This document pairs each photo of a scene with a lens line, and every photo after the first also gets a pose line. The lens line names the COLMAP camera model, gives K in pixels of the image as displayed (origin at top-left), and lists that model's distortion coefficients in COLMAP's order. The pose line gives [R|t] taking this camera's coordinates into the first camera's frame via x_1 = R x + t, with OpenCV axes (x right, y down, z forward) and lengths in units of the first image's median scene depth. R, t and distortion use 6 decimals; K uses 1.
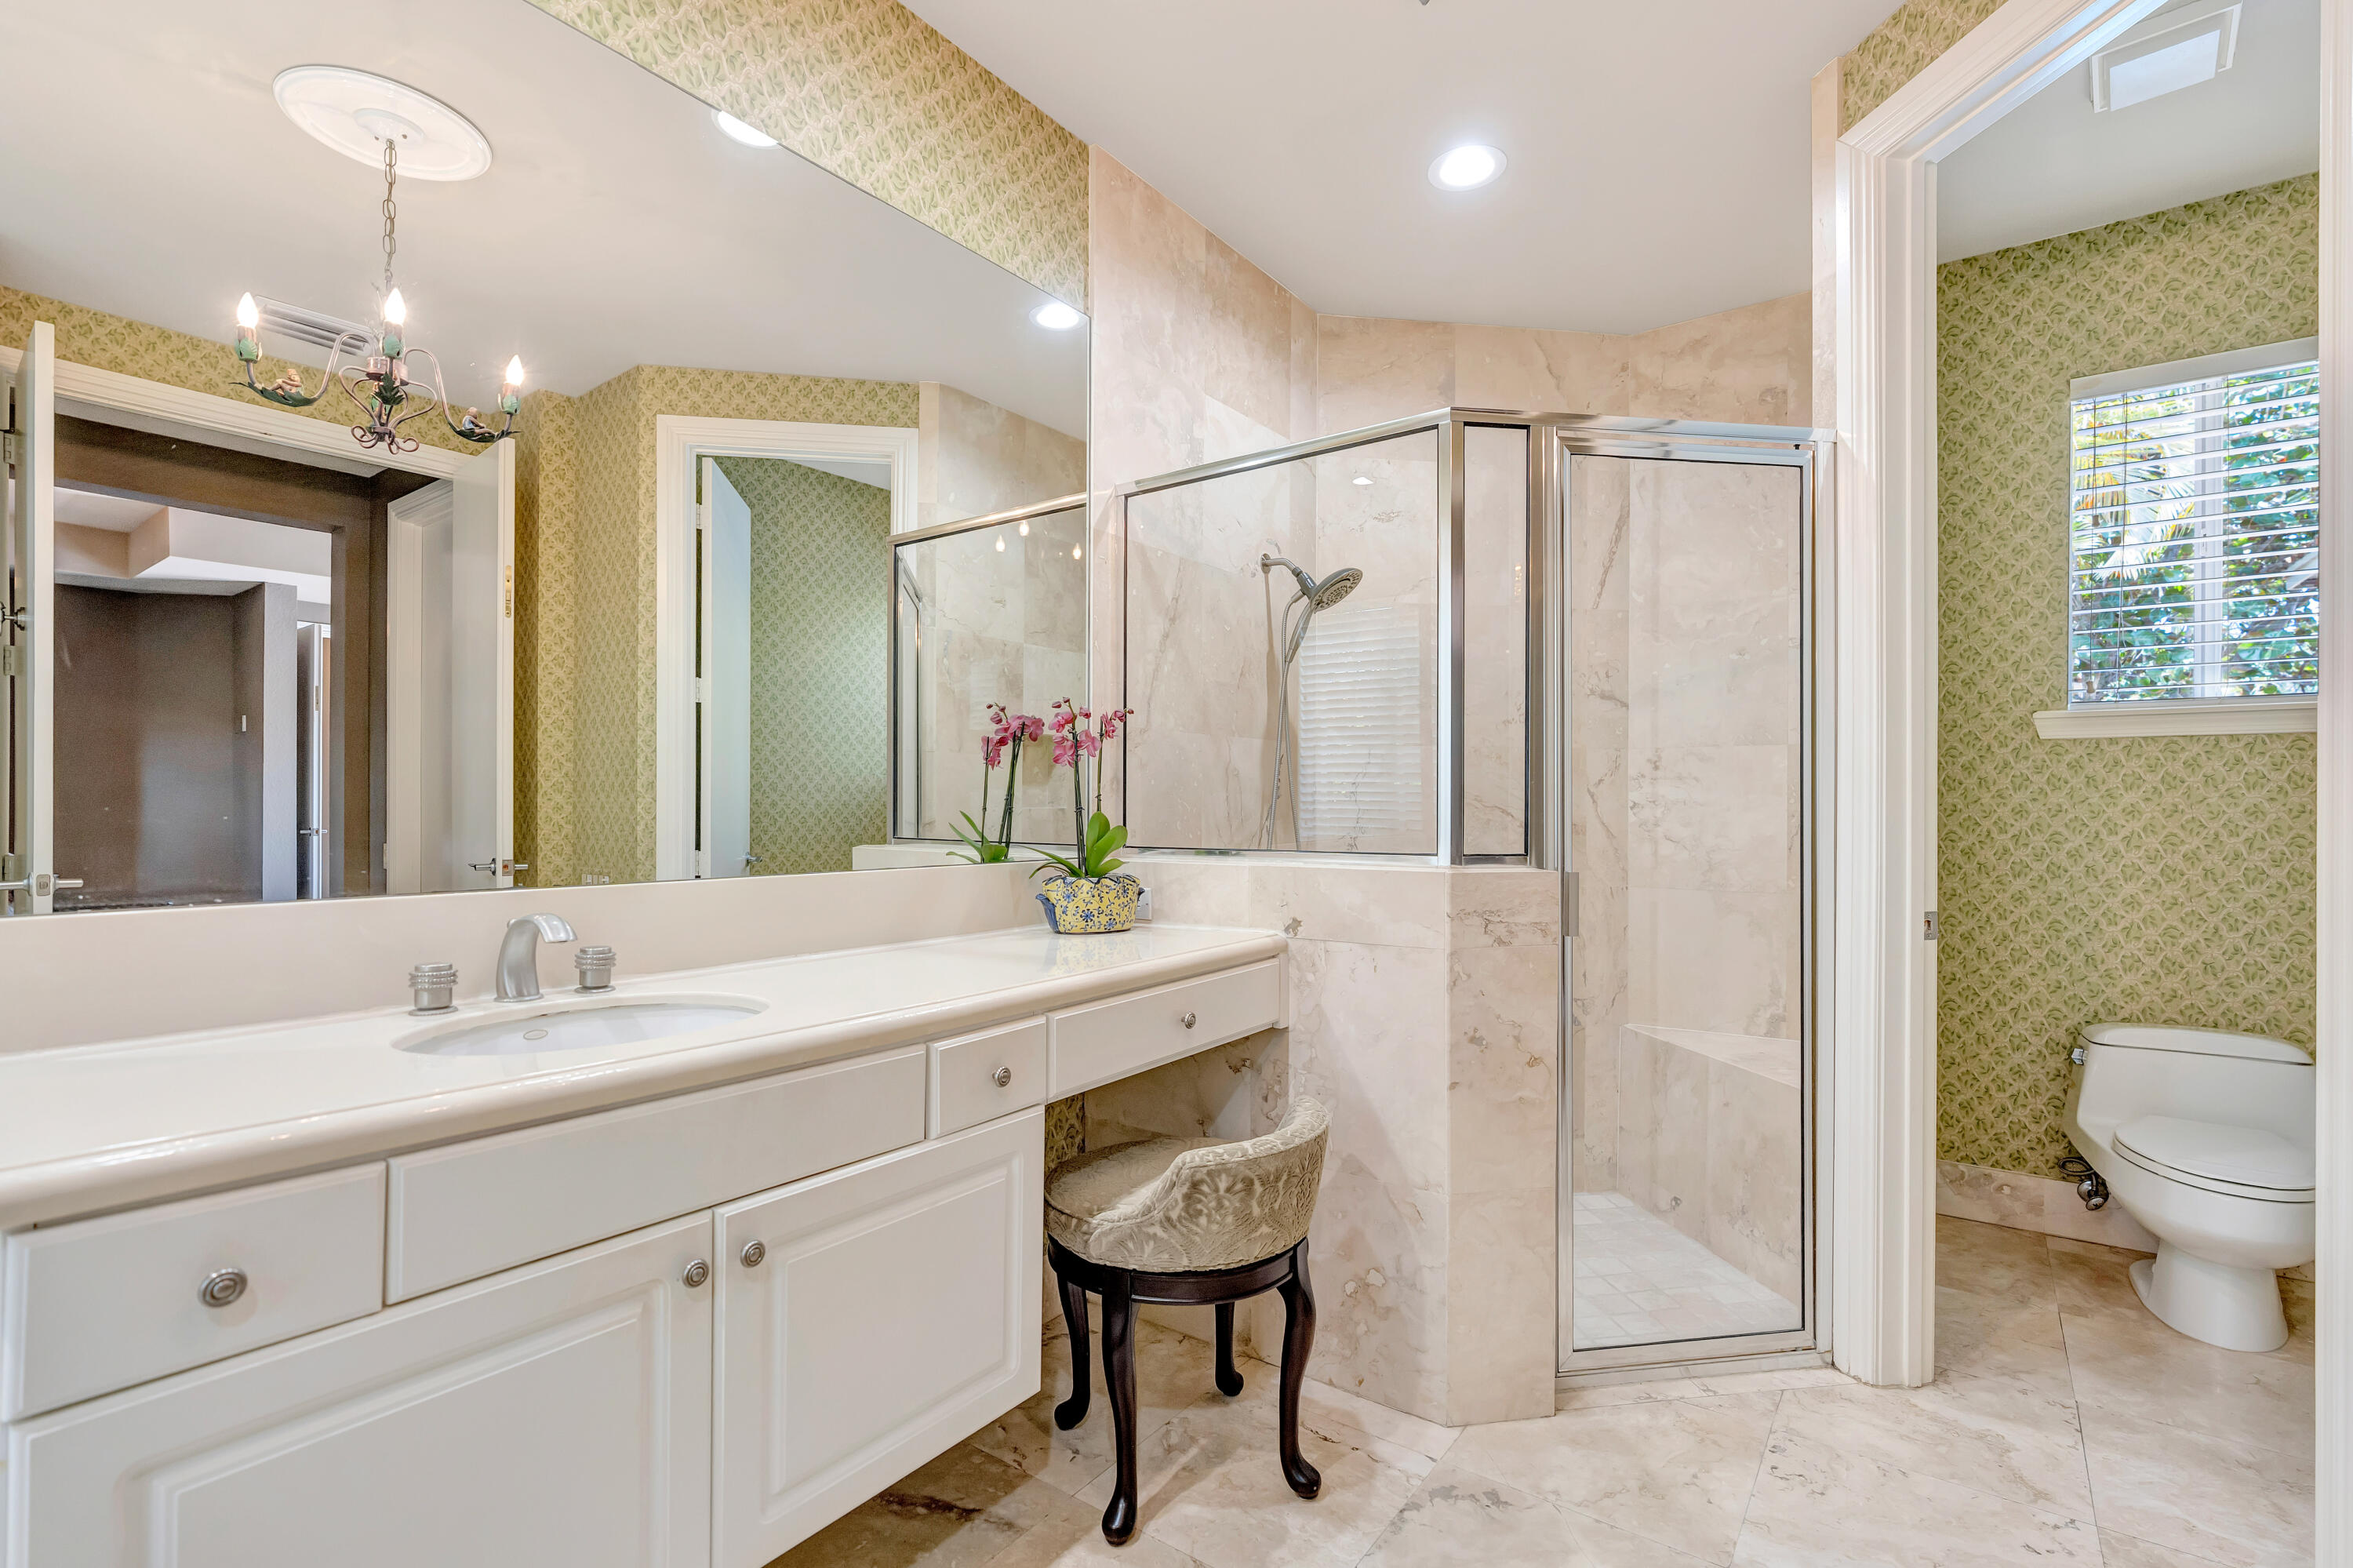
lens RADIAL K [[1068.8, 0, 1168.1], [0, 1068.8, 806.4], [0, 0, 1]] dist [-0.010372, 0.004258]
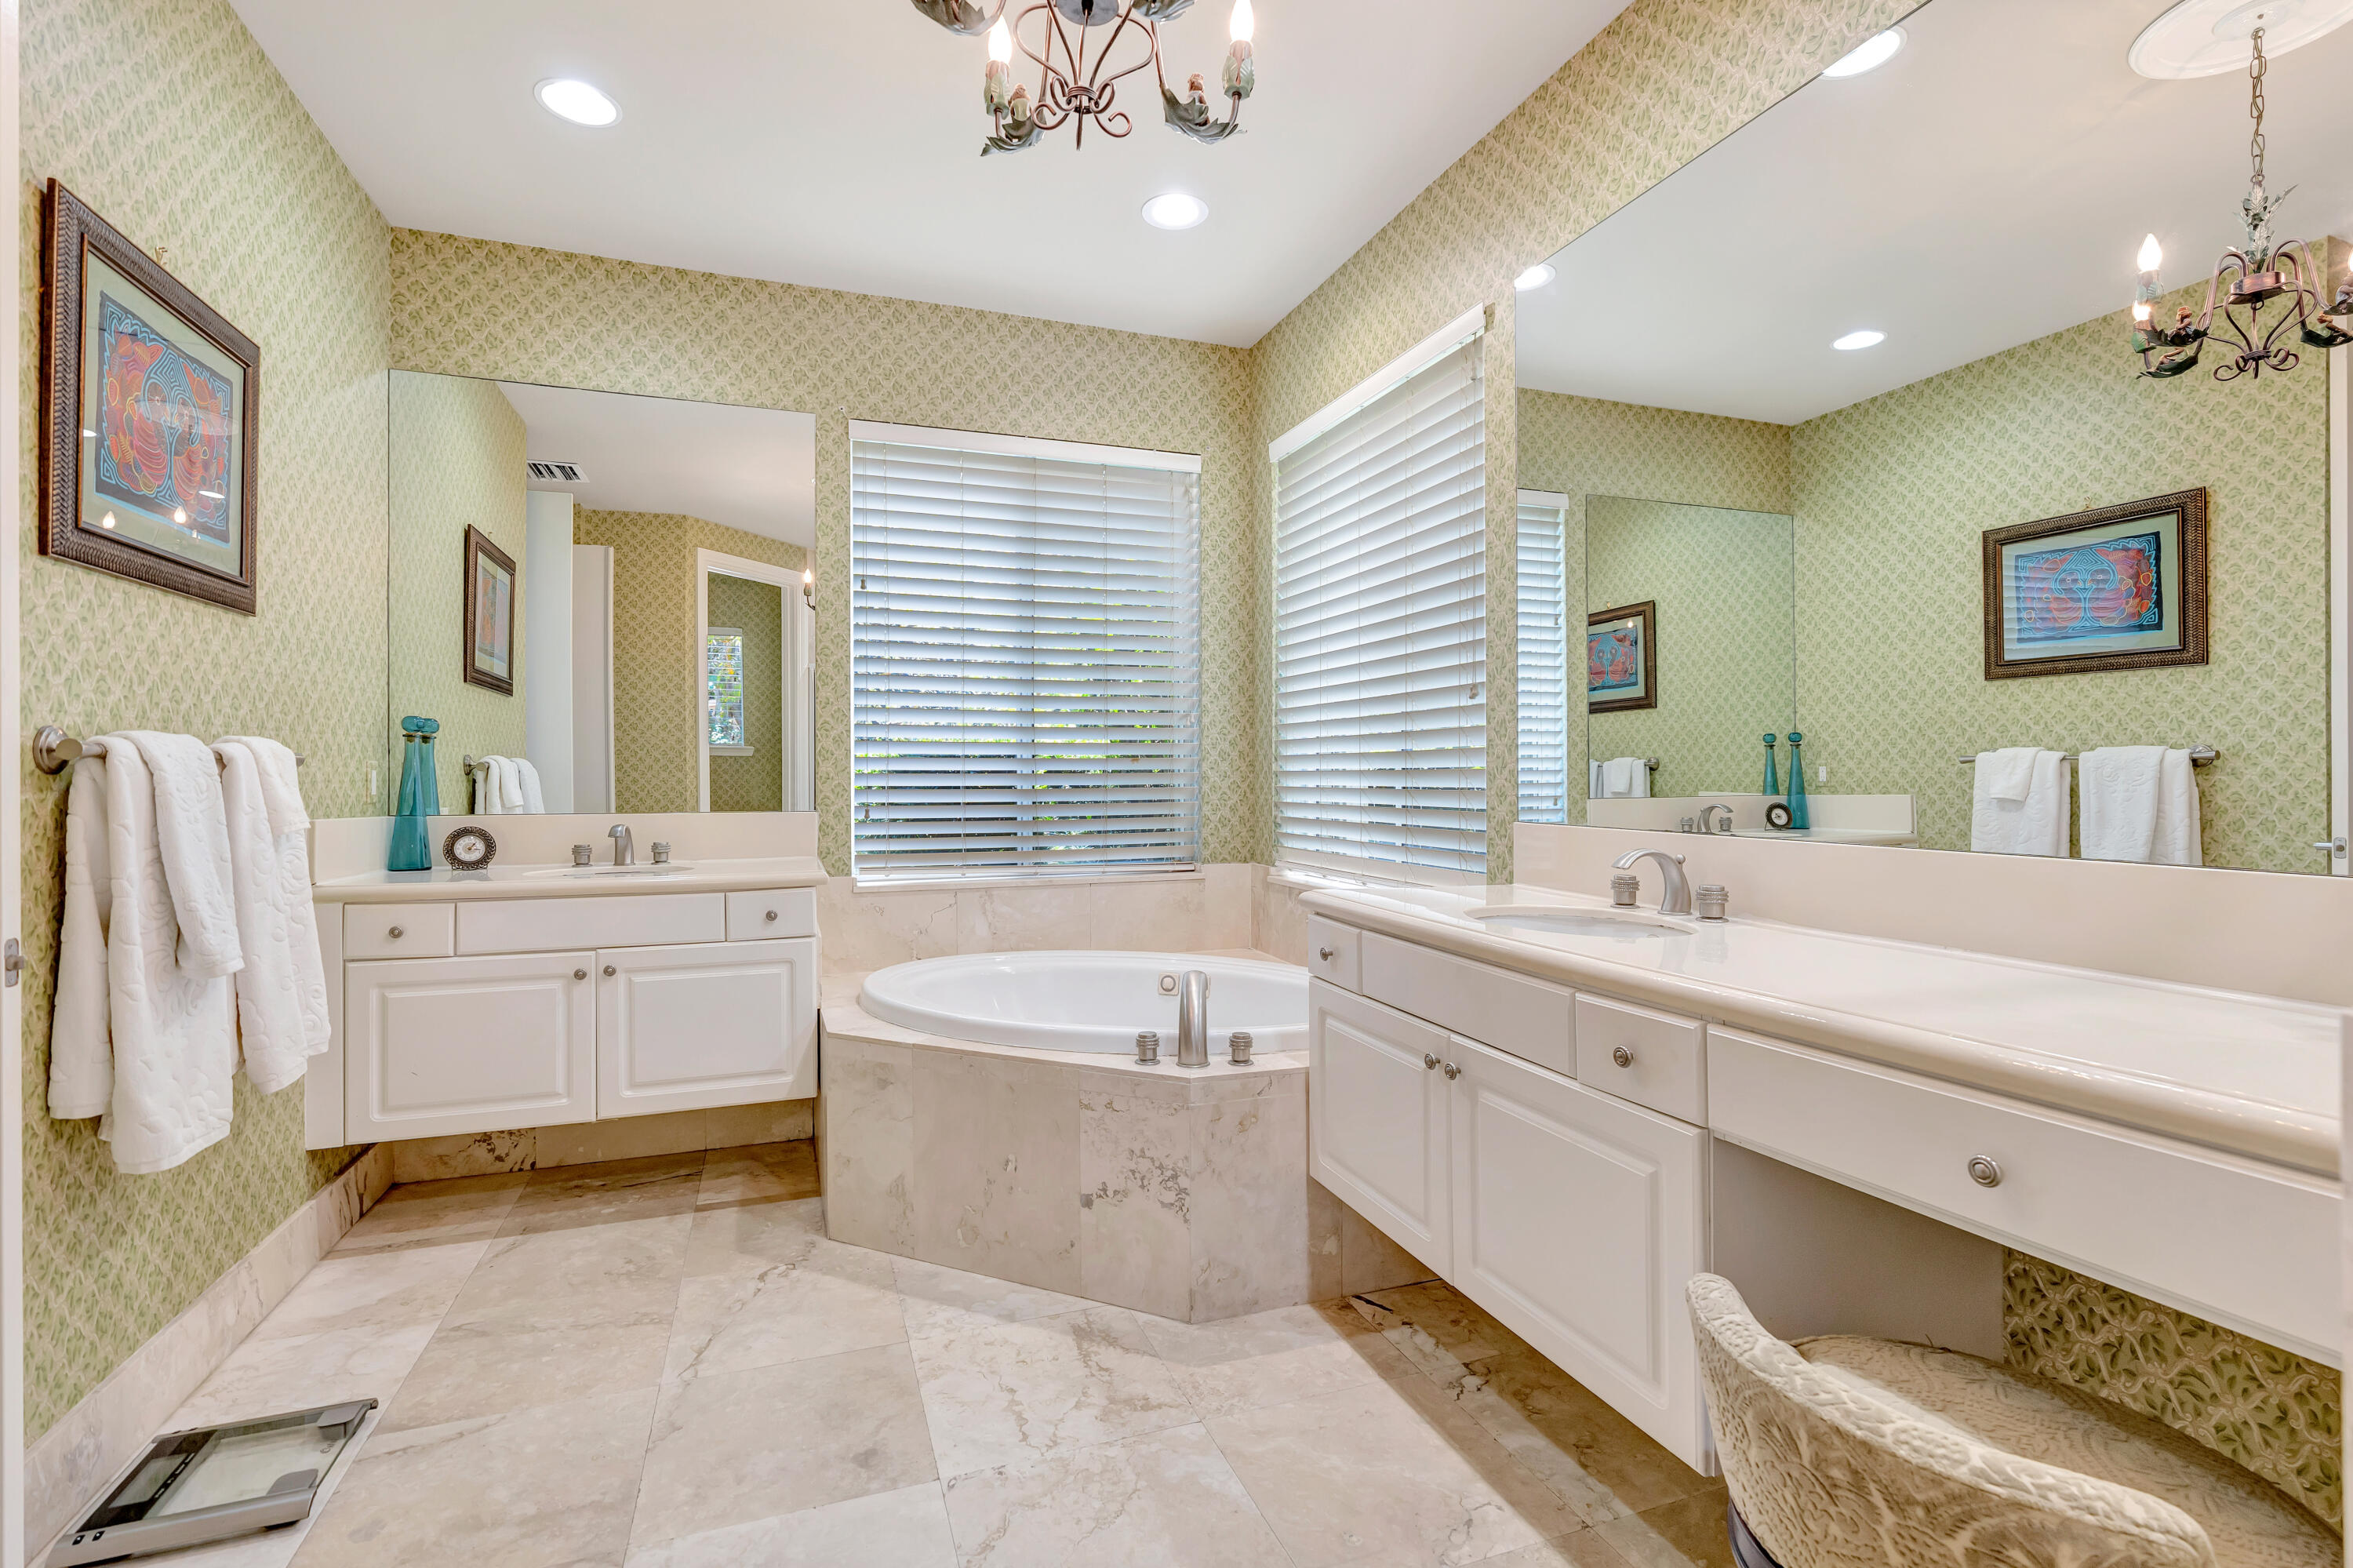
lens RADIAL K [[1068.8, 0, 1168.6], [0, 1068.8, 770.9], [0, 0, 1]] dist [-0.010372, 0.004258]
pose [[-0.546730, -0.002688, -0.837305, 0.638286], [0.001430, 0.999990, -0.004144, 0.003156], [0.837308, -0.003463, -0.546721, 0.880987]]
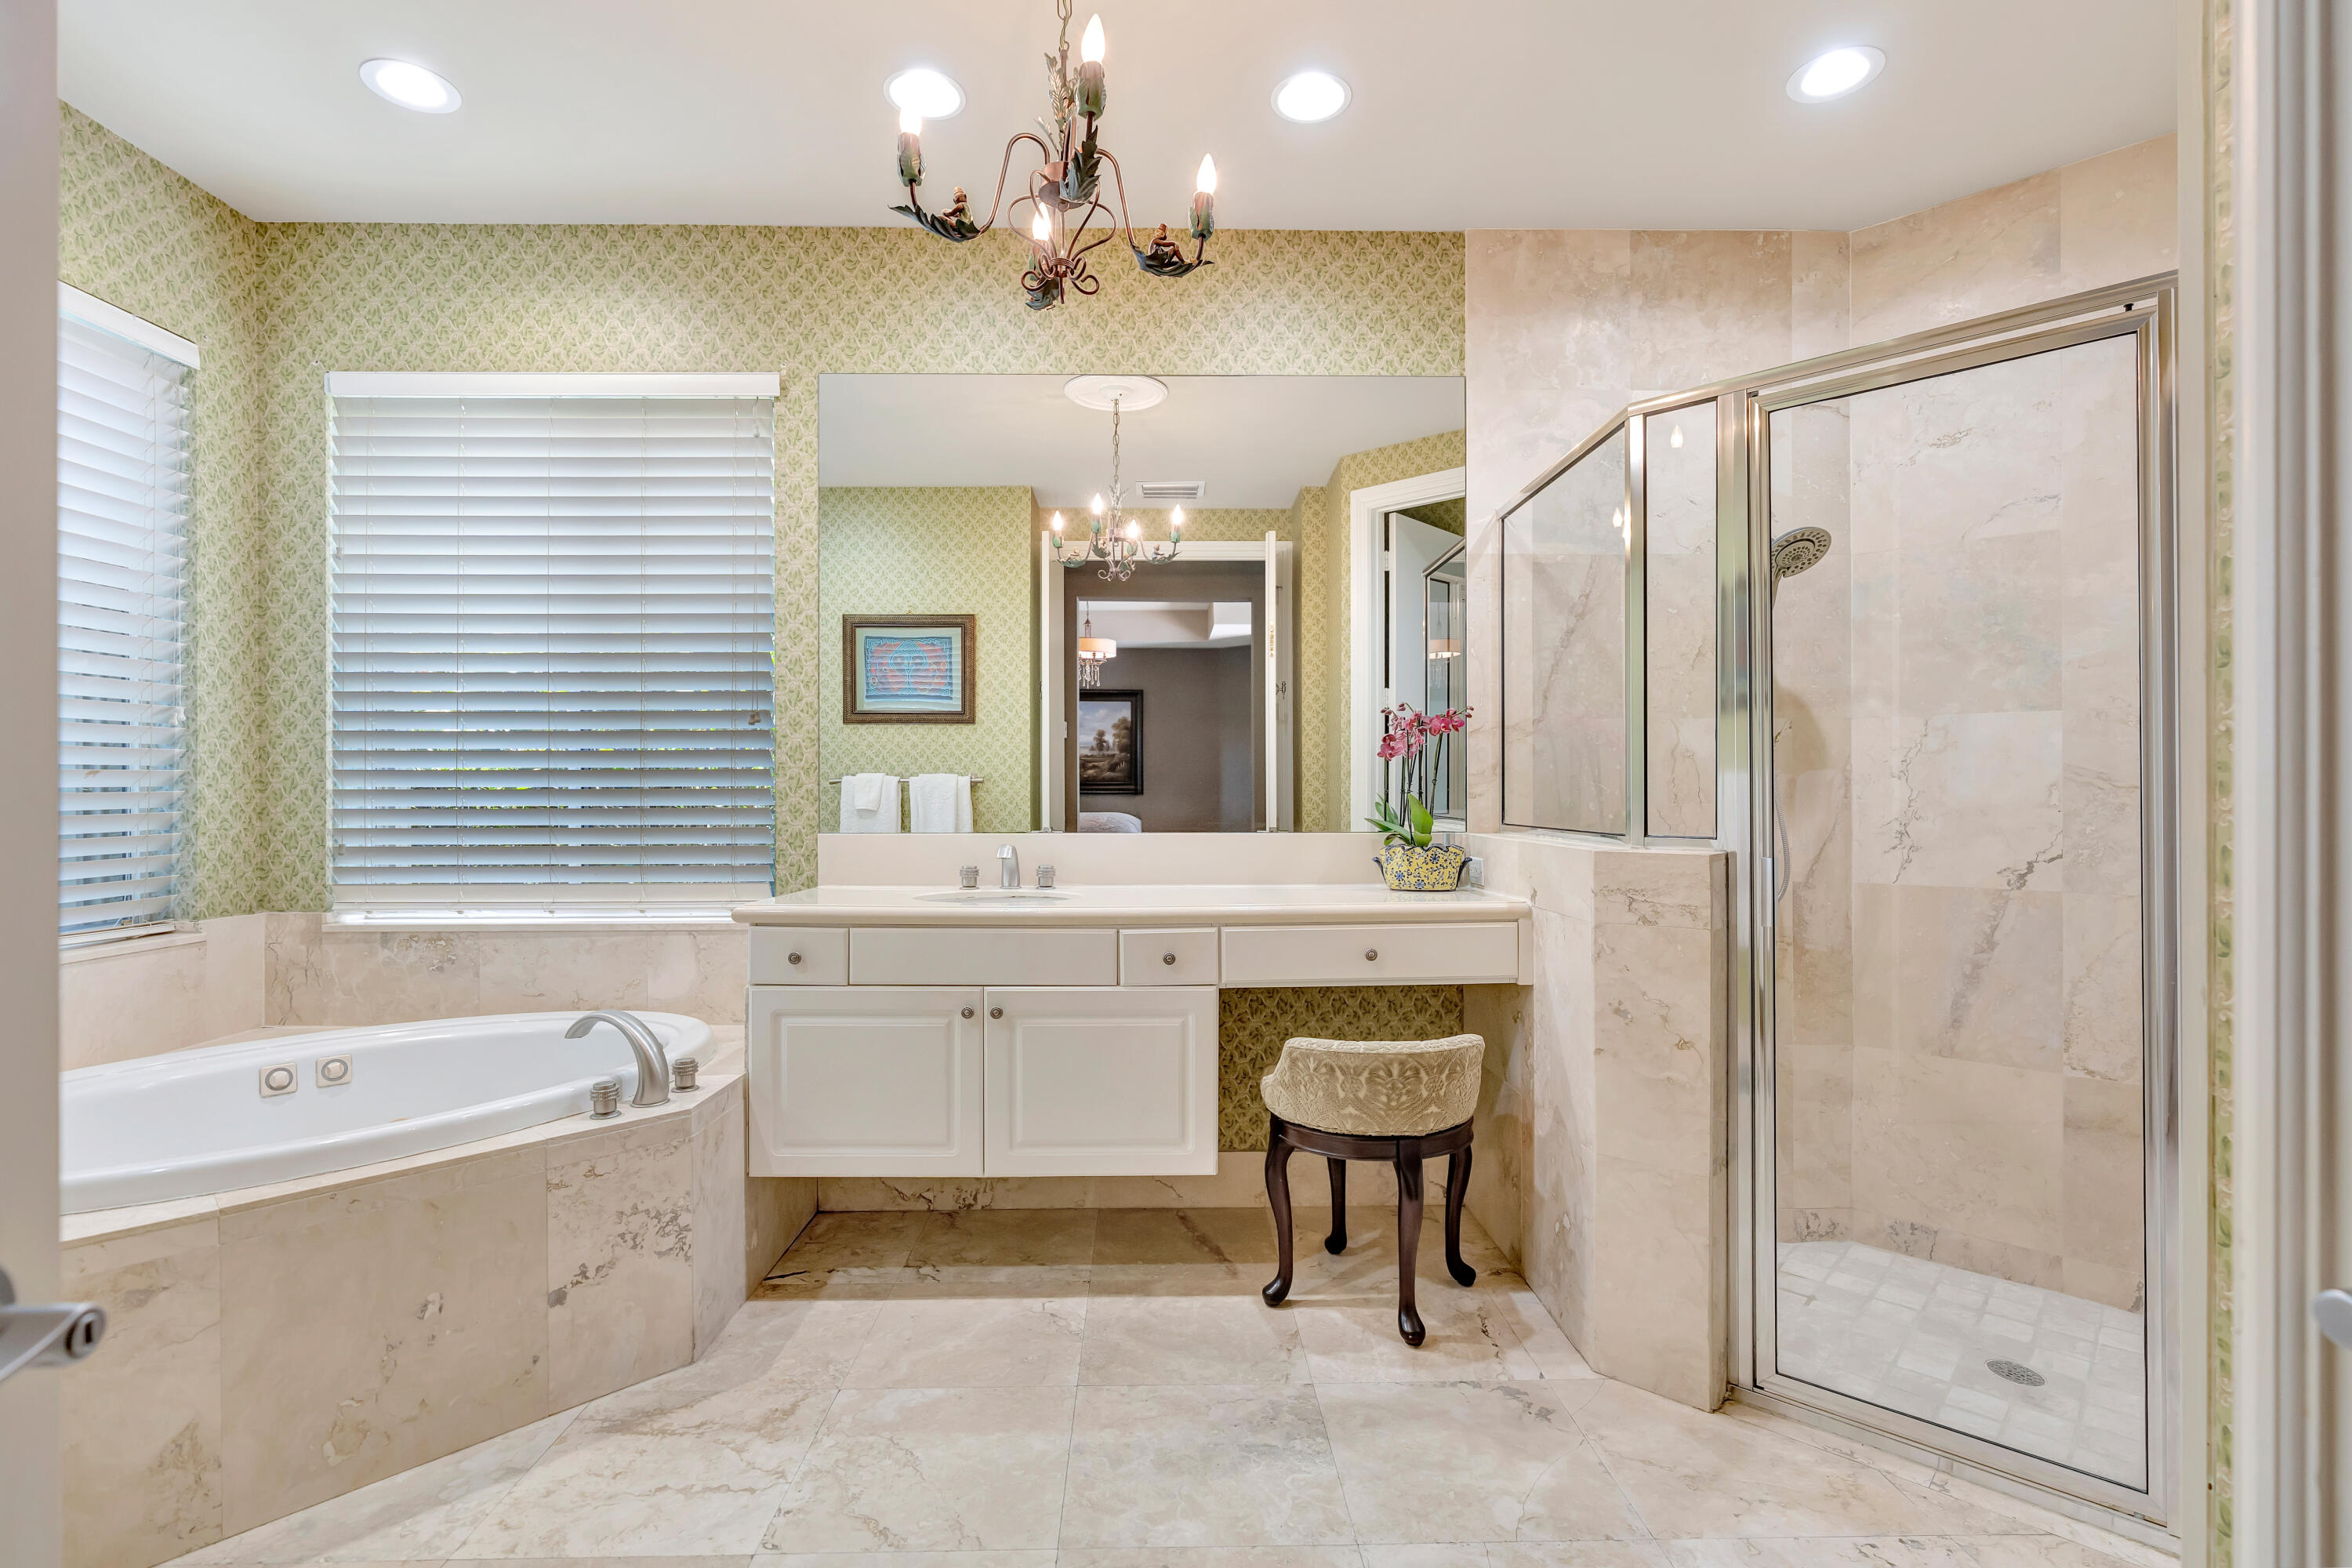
lens RADIAL K [[1094.2, 0, 1166.8], [0, 1094.2, 784.5], [0, 0, 1]] dist [-0.008715, 0.004161]
pose [[0.609757, -0.005898, -0.792567, 0.857425], [0.003100, 0.999982, -0.005056, 0.000034], [0.792583, 0.000626, 0.609764, -0.004043]]
